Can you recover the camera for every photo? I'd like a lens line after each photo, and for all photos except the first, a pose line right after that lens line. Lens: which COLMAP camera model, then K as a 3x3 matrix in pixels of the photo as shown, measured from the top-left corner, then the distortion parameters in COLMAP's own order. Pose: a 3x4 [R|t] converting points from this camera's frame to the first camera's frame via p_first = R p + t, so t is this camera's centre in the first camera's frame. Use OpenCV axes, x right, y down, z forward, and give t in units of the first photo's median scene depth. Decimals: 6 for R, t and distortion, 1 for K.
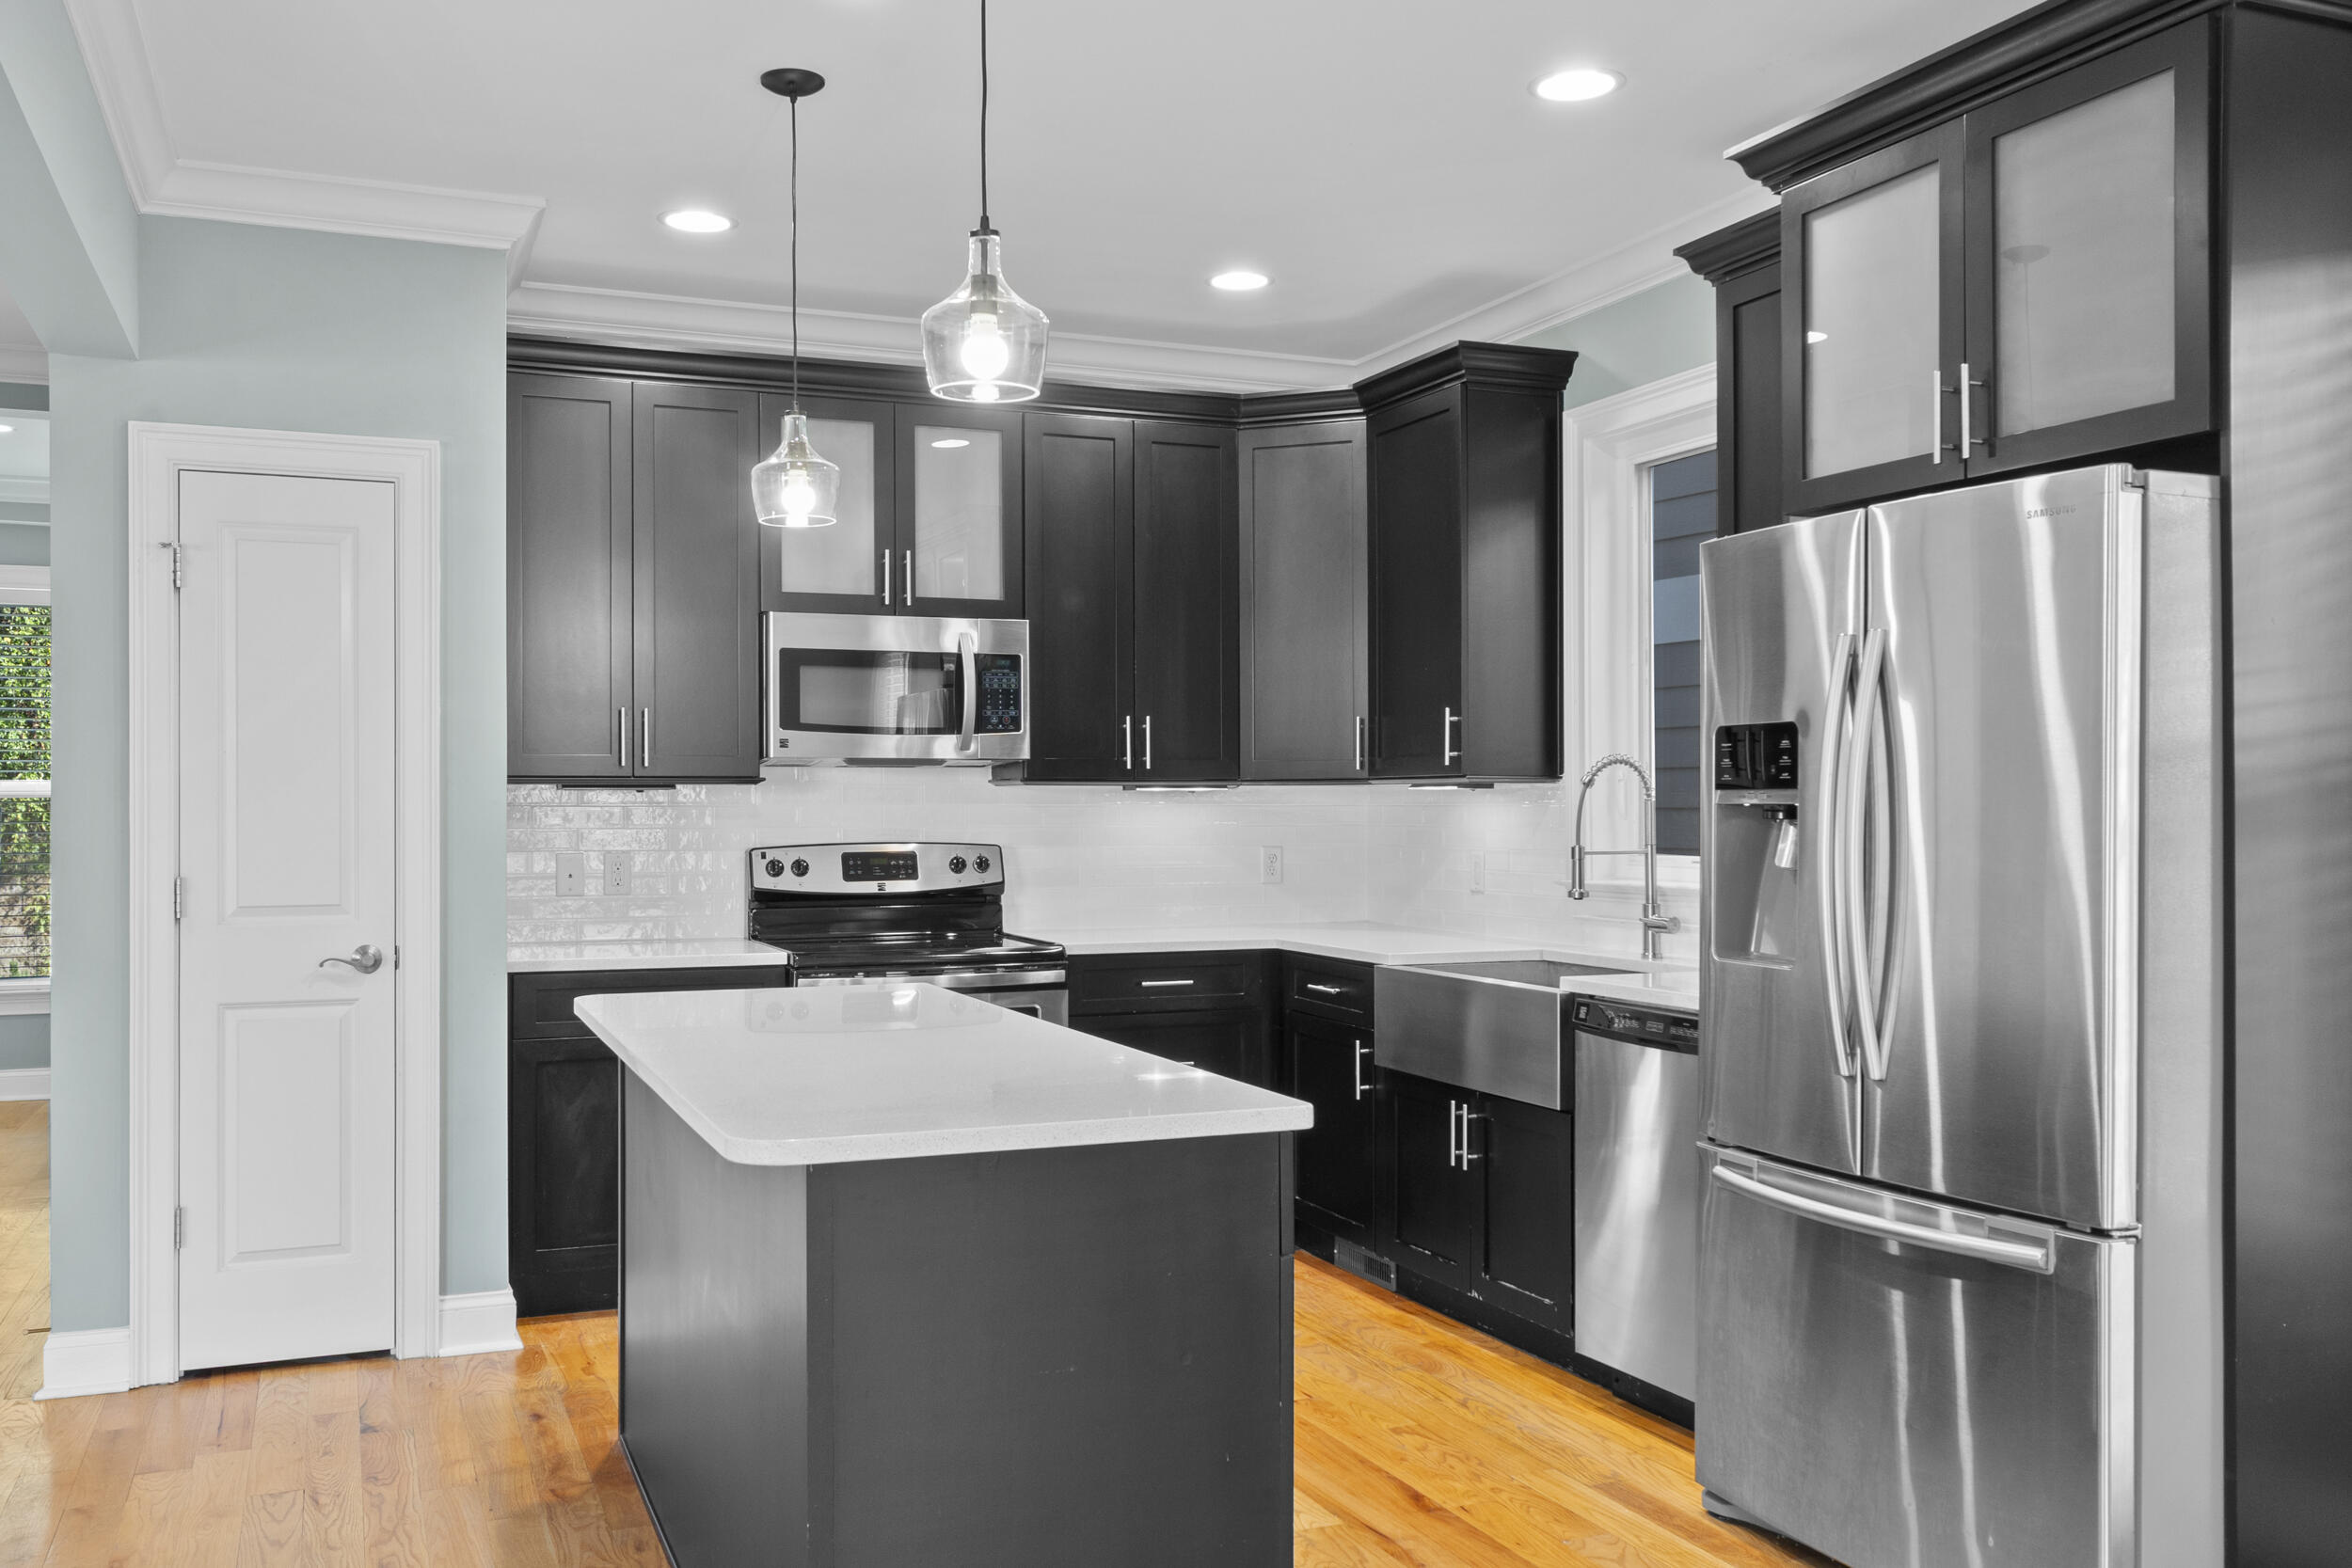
lens RADIAL K [[1981.4, 0, 1174.2], [0, 1981.4, 815.2], [0, 0, 1]] dist [-0.003386, -0.001395]
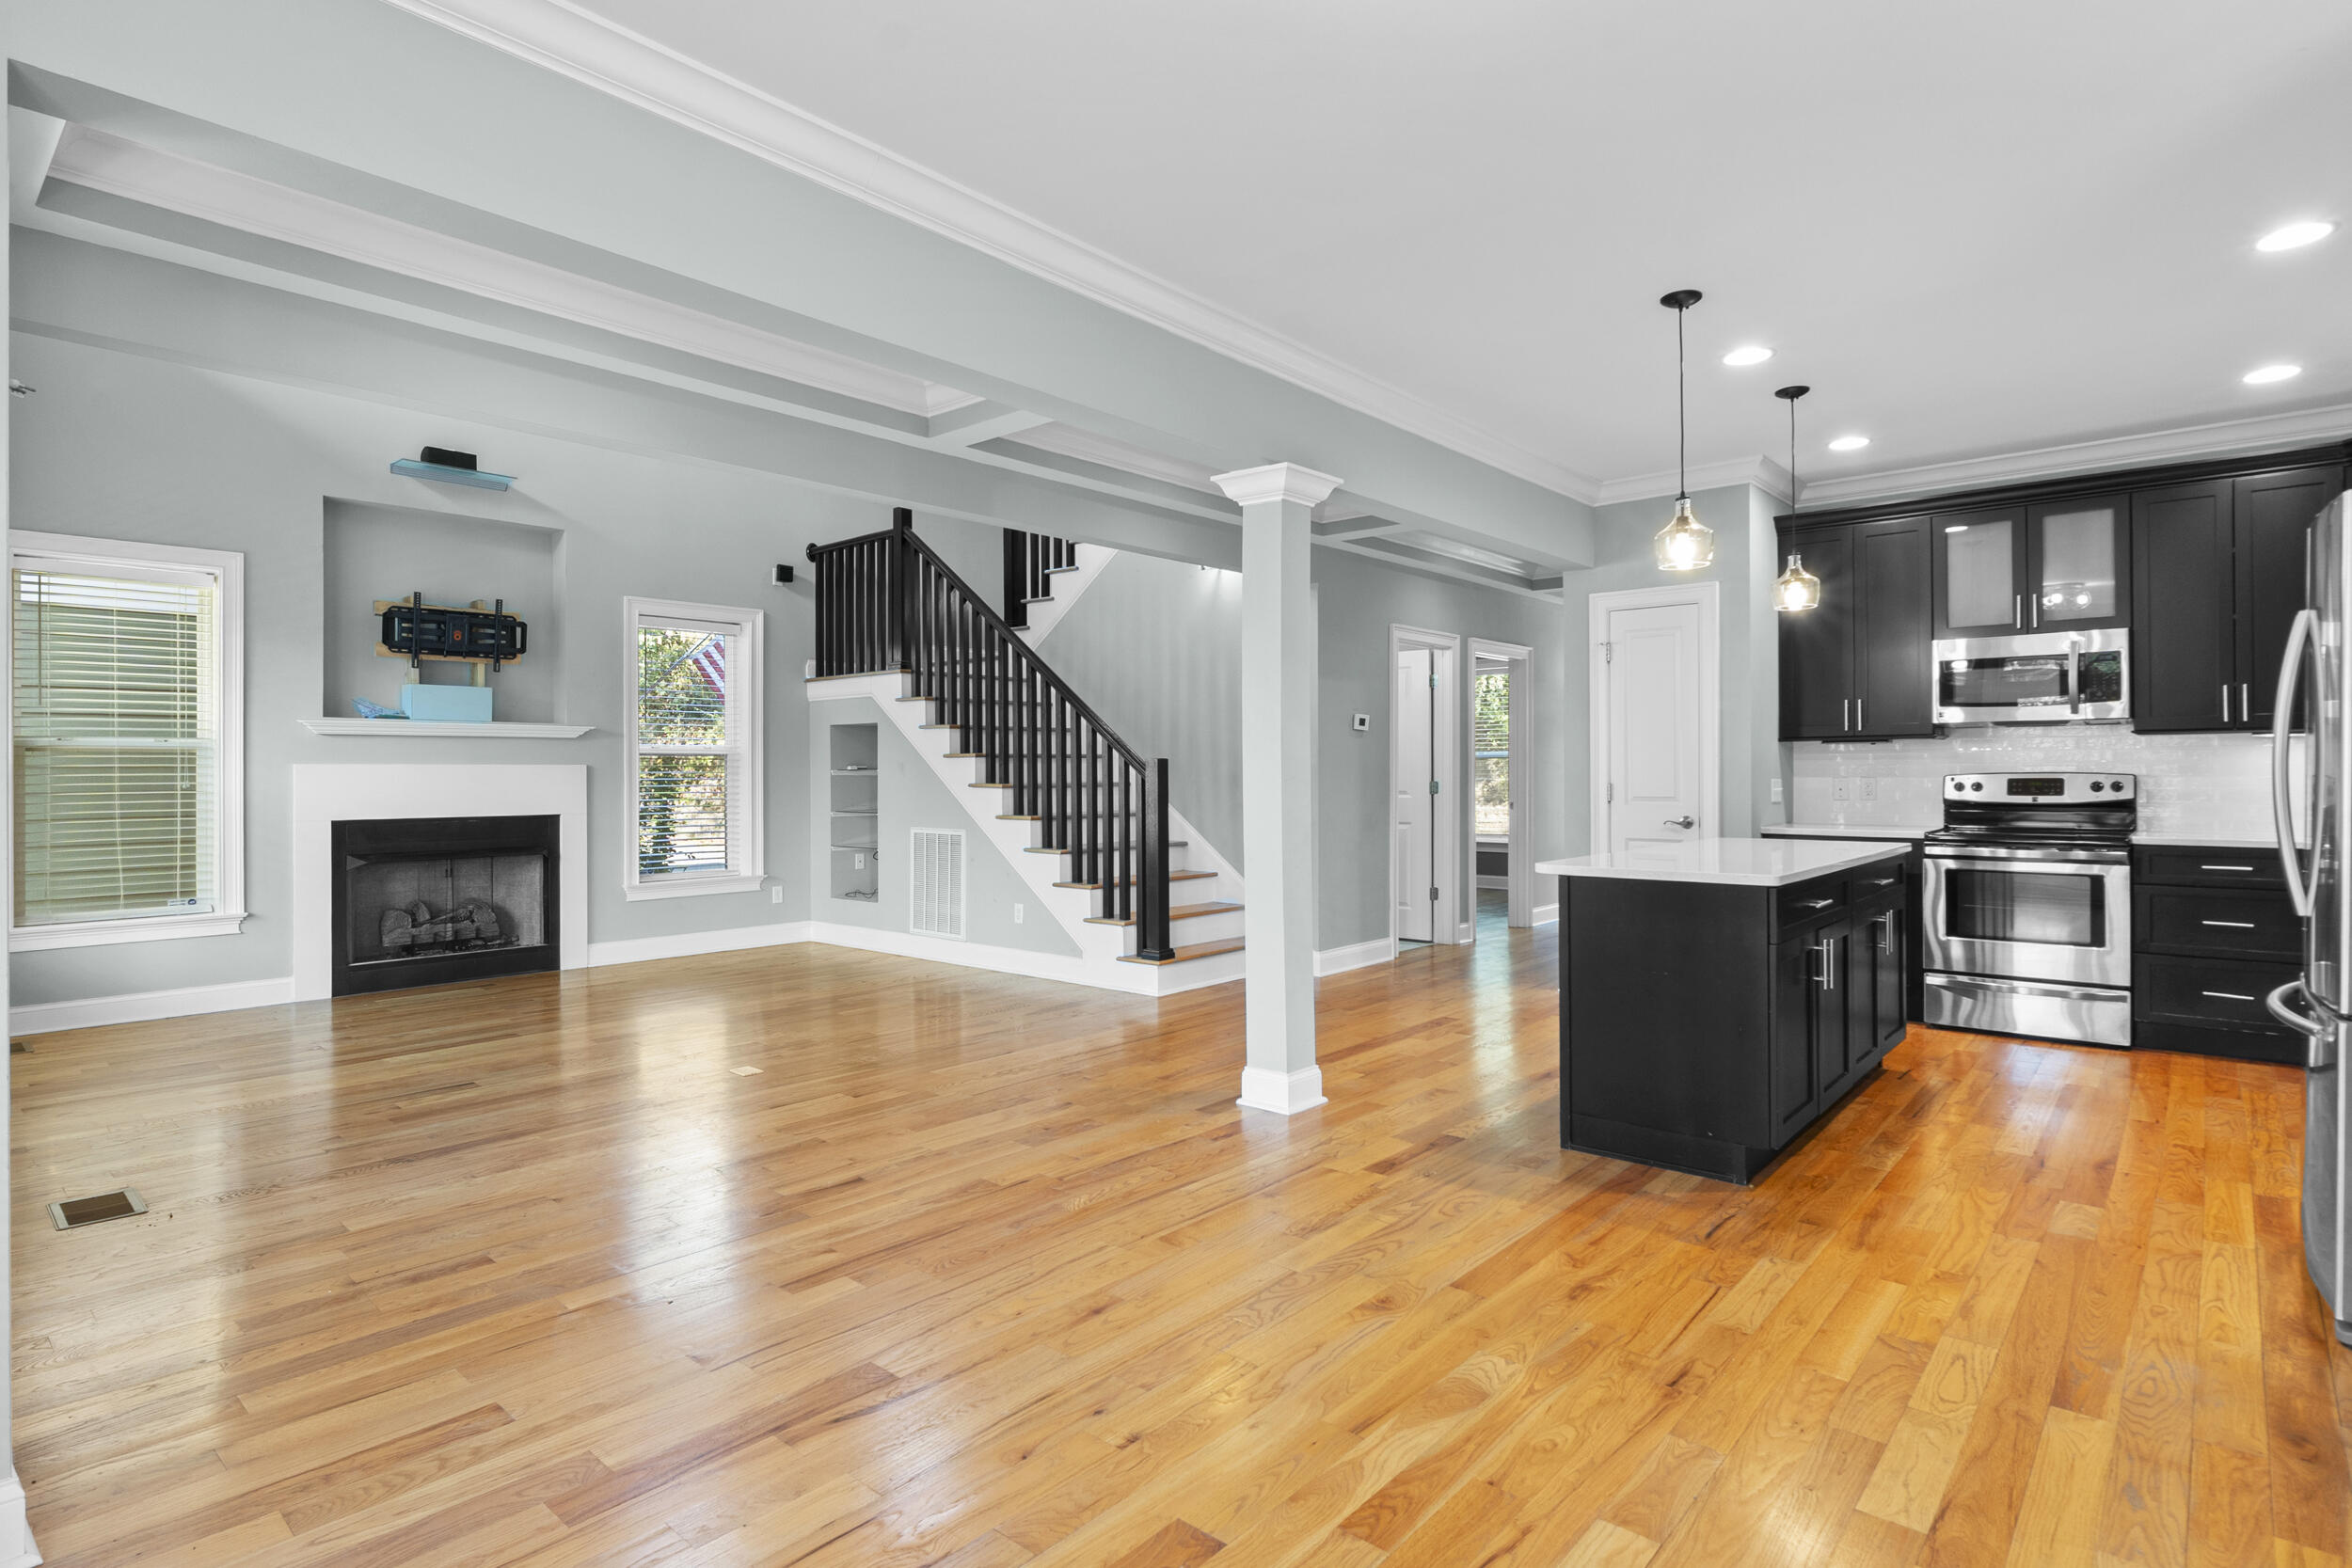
lens RADIAL K [[1191.5, 0, 1169.2], [0, 1191.5, 774.4], [0, 0, 1]] dist [-0.001947, -0.000869]
pose [[0.435566, -0.000466, -0.900157, 0.438400], [-0.000414, 1.000000, -0.000718, 0.016944], [0.900157, 0.000685, 0.435566, -0.079357]]
